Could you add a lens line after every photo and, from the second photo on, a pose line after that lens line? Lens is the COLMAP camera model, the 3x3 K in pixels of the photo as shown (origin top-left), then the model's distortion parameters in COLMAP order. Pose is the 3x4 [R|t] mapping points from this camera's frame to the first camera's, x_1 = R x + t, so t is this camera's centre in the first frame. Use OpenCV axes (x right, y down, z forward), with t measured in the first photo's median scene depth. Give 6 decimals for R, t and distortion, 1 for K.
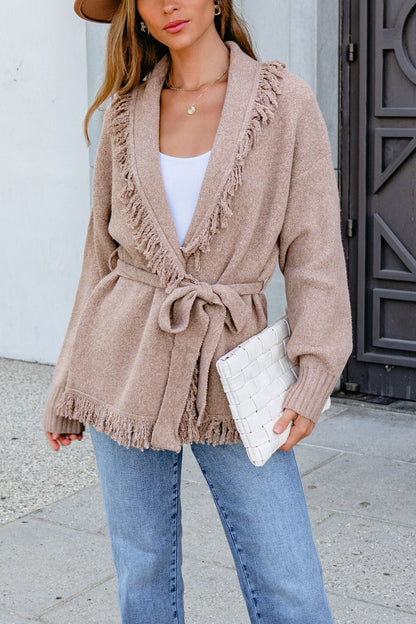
lens RADIAL K [[1171.6, 0, 208.4], [0, 1171.6, 321.3], [0, 0, 1]] dist [-0.050906, -0.204643]
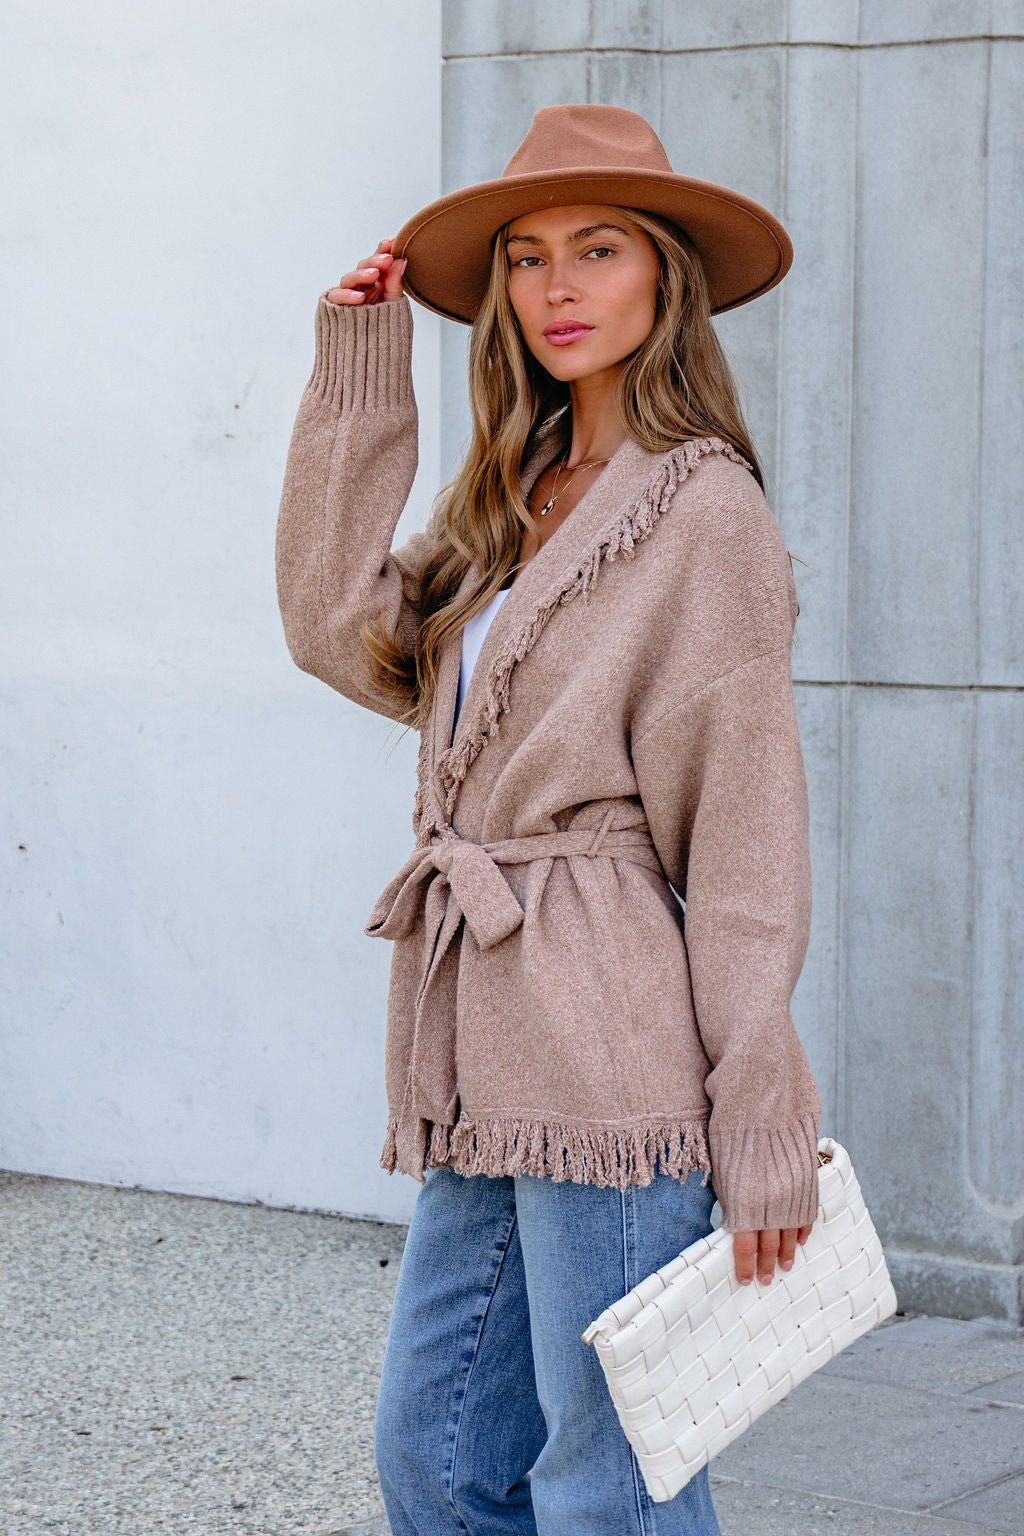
lens RADIAL K [[4047.2, 0, 518.4], [0, 4047.2, 761.0], [0, 0, 1]] dist [0.338363, -0.783204]
pose [[0.999650, 0.019556, -0.017844, -0.056160], [-0.021605, 0.992173, -0.122986, 0.062468], [0.015299, 0.123328, 0.992248, -0.316769]]
